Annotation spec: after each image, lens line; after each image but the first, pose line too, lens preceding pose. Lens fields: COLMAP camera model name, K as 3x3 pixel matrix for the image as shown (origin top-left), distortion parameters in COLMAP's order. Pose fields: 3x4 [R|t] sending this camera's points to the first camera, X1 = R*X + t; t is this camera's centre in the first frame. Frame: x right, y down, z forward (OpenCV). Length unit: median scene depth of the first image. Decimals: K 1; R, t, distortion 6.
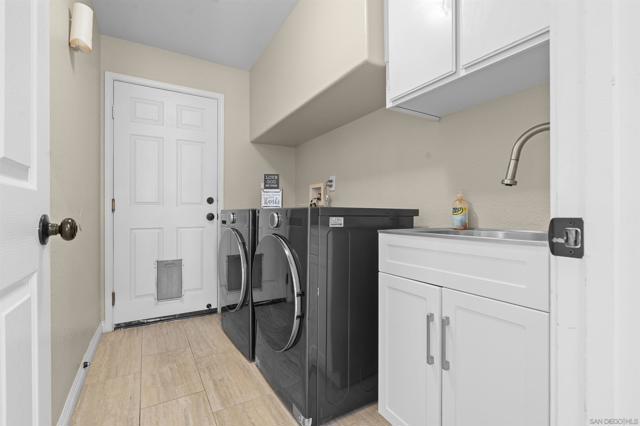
lens RADIAL K [[291.9, 0, 318.9], [0, 291.9, 212.2], [0, 0, 1]] dist [-0.013274, 0.000261]
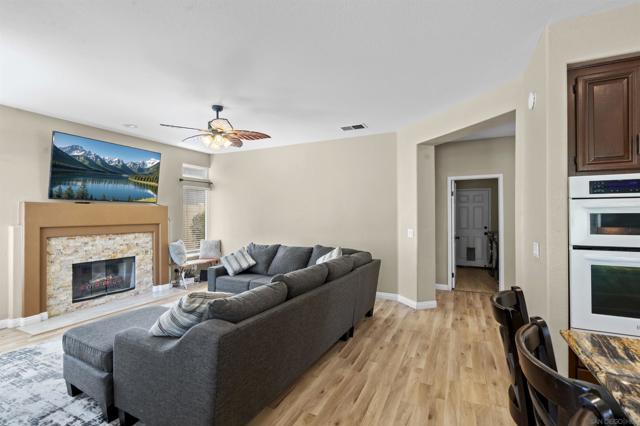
lens RADIAL K [[291.9, 0, 319.4], [0, 291.9, 215.3], [0, 0, 1]] dist [-0.013274, 0.000261]
pose [[0.555106, -0.002825, -0.831775, 1.080306], [0.001870, 0.999996, -0.002148, -0.158706], [0.831778, -0.000364, 0.555109, -1.904628]]
